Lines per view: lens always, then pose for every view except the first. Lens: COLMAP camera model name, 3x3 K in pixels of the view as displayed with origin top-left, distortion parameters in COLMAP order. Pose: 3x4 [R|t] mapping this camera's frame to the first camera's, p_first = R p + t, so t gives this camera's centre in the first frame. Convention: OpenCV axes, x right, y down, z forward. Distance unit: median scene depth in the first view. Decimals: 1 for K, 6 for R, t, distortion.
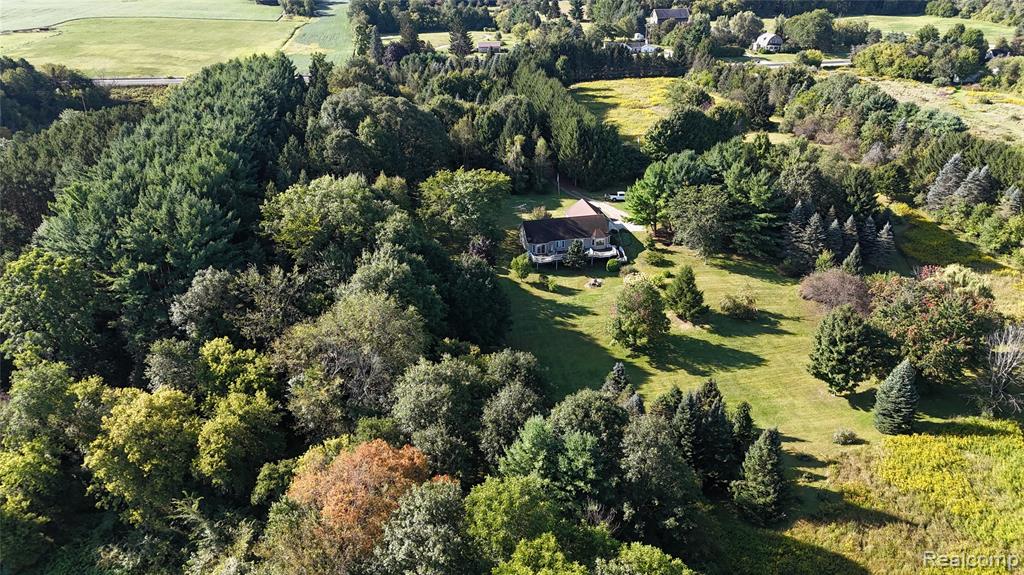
lens RADIAL K [[741.9, 0, 512.1], [0, 741.9, 287.7], [0, 0, 1]] dist [0.067611, -0.056153]
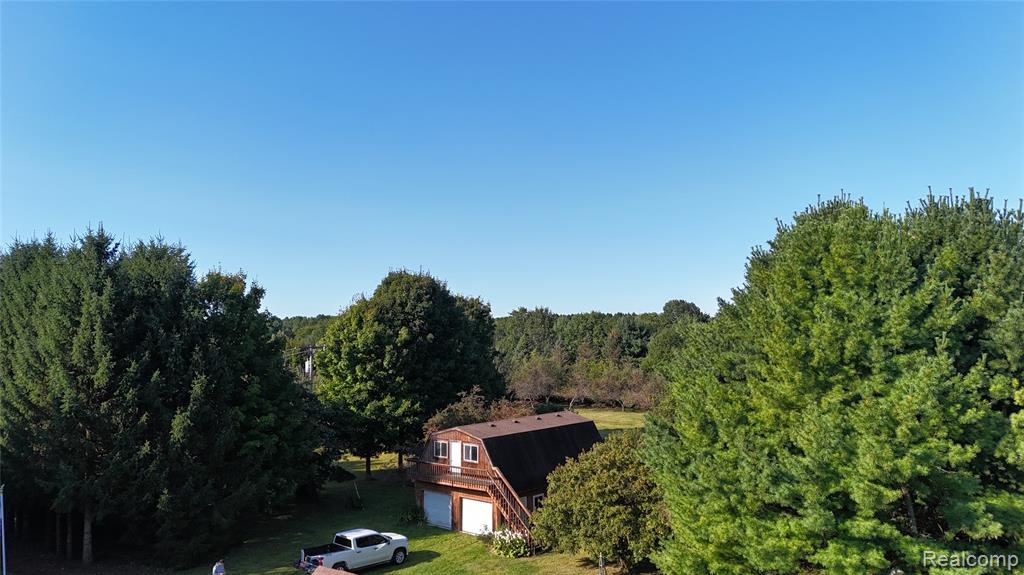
lens RADIAL K [[741.9, 0, 512.7], [0, 741.9, 294.4], [0, 0, 1]] dist [0.067611, -0.056153]
pose [[0.756724, 0.037903, 0.652635, 0.035262], [0.273804, 0.888161, -0.369055, -0.094769], [-0.593633, 0.457967, 0.661715, 0.782096]]
